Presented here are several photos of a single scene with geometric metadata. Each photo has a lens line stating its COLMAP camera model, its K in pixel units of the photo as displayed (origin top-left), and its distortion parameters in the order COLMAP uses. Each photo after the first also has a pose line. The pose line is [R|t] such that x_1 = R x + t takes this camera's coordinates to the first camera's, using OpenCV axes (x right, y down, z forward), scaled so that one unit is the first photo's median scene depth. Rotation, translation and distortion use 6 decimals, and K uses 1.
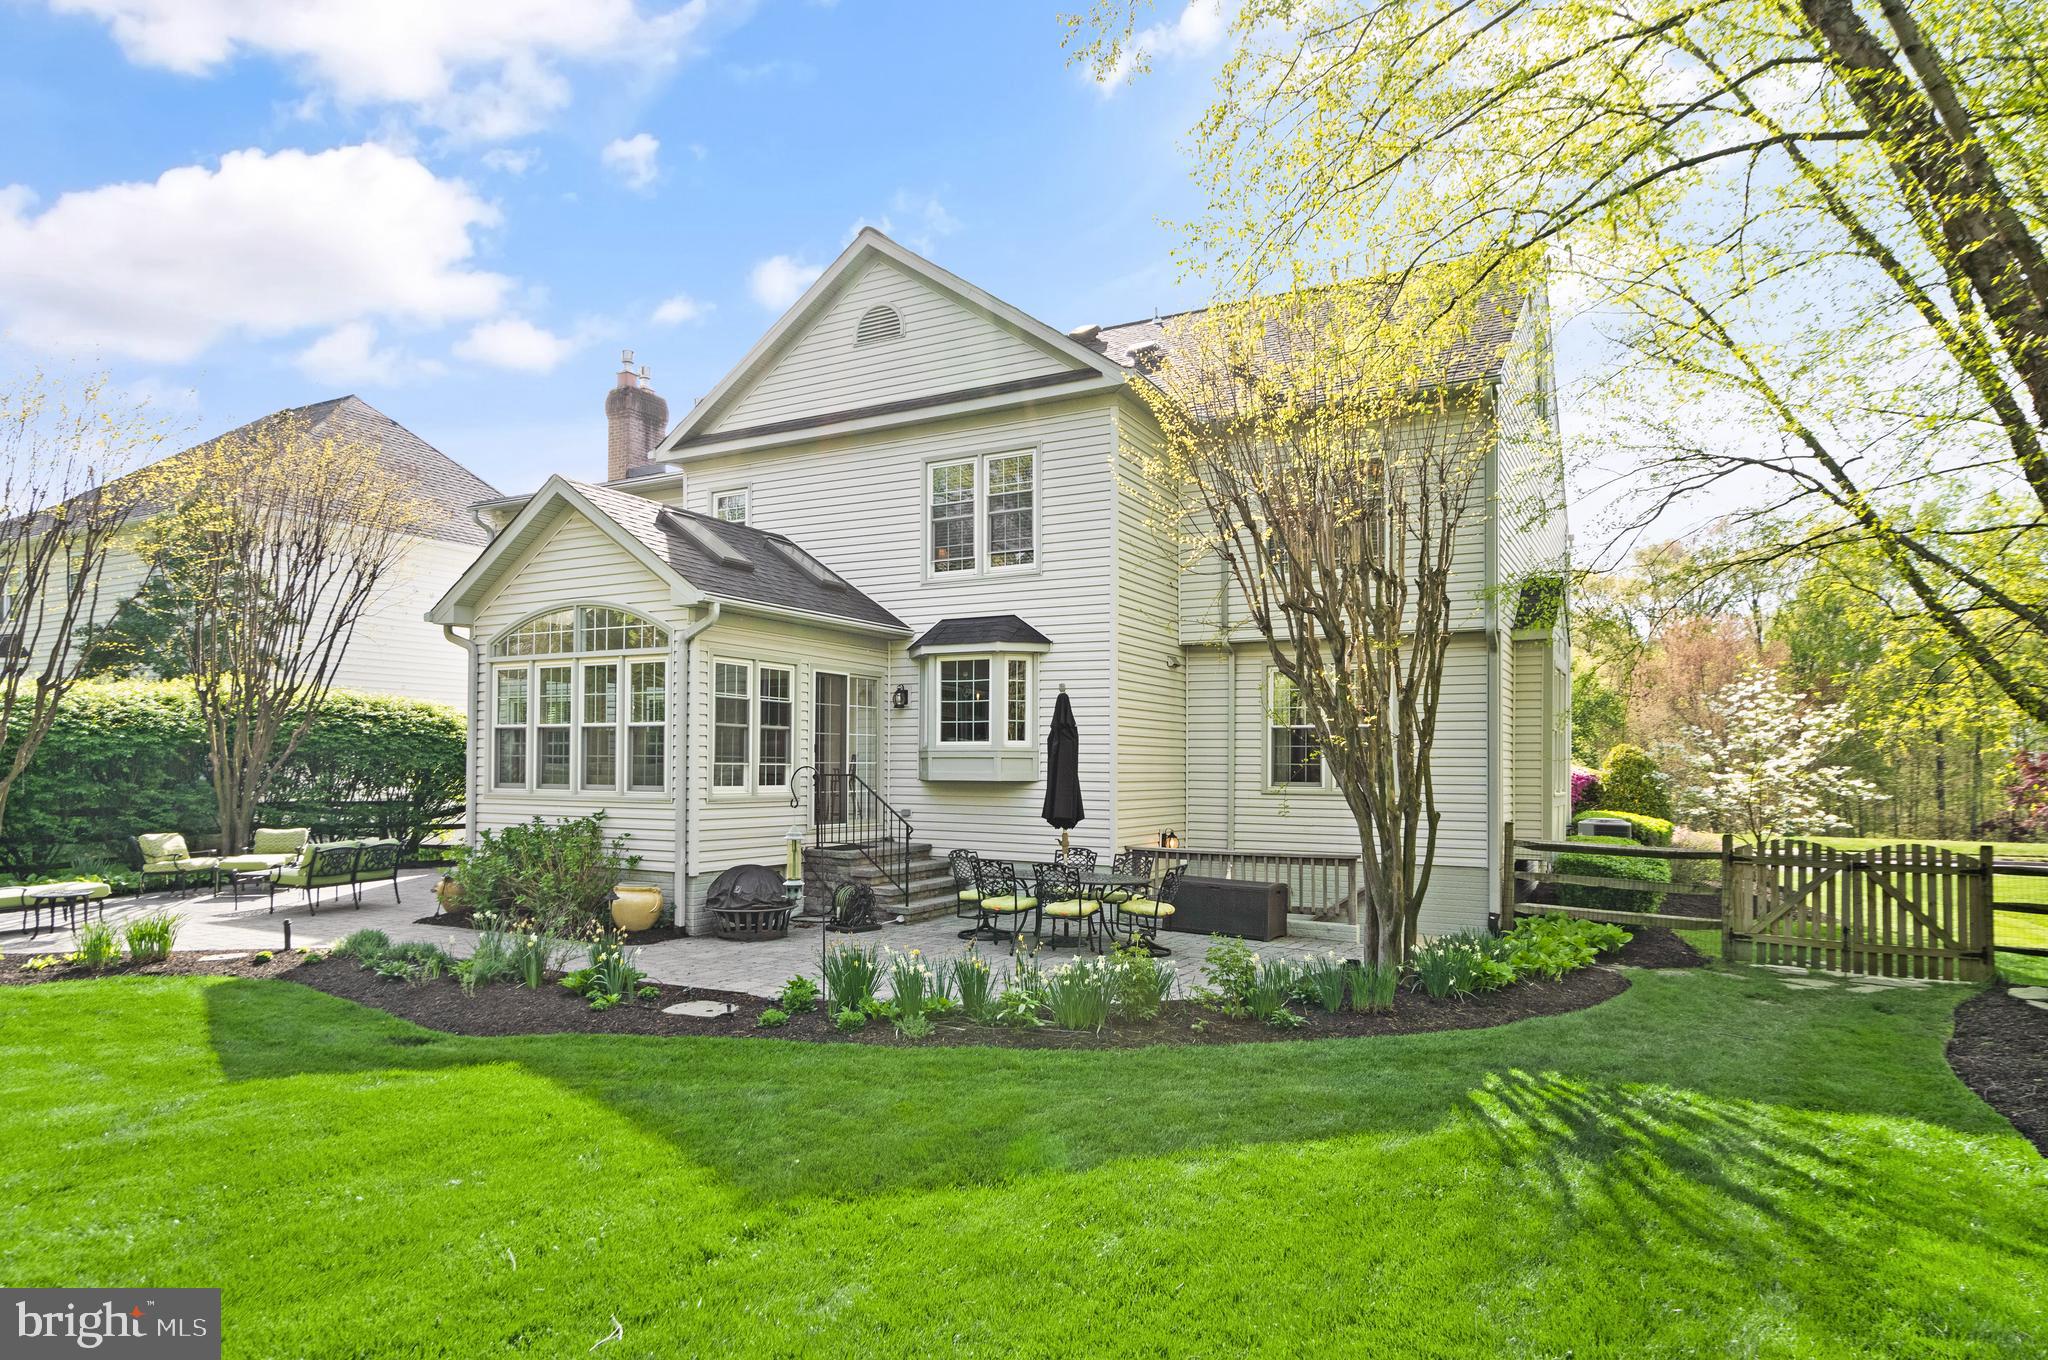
lens RADIAL K [[1196.4, 0, 1013.6], [0, 1196.4, 746.0], [0, 0, 1]] dist [0.061046, 0.001525]
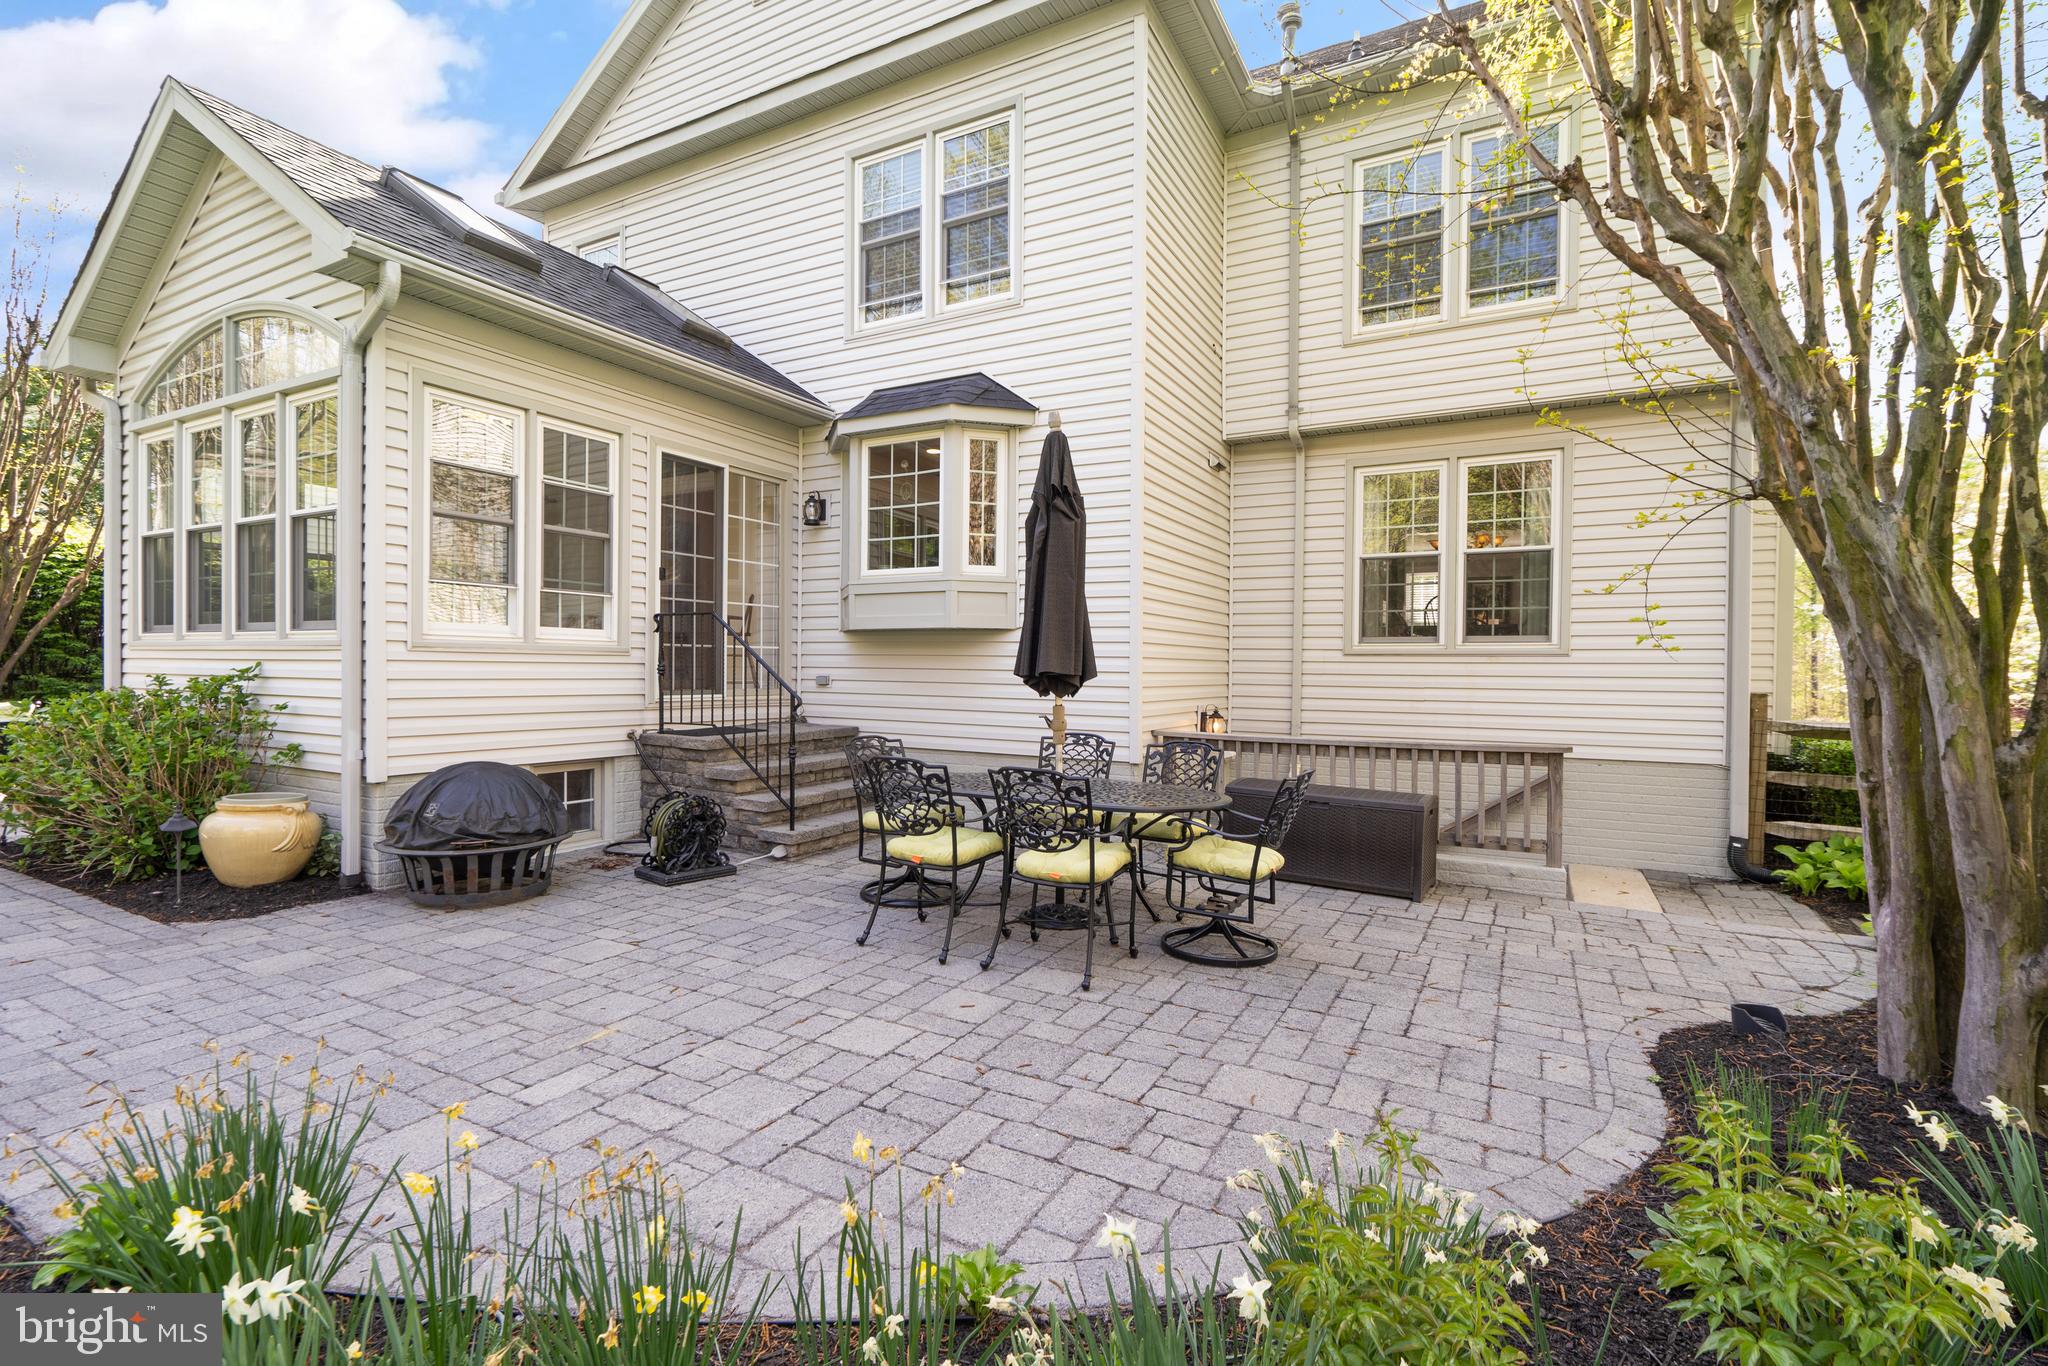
lens RADIAL K [[926.5, 0, 1023.5], [0, 926.5, 676.2], [0, 0, 1]] dist [0.026852, 0.000018]
pose [[0.999954, 0.003587, 0.008854, 0.020446], [-0.003810, 0.999673, 0.025282, 0.042495], [-0.008760, -0.025315, 0.999641, 0.504803]]
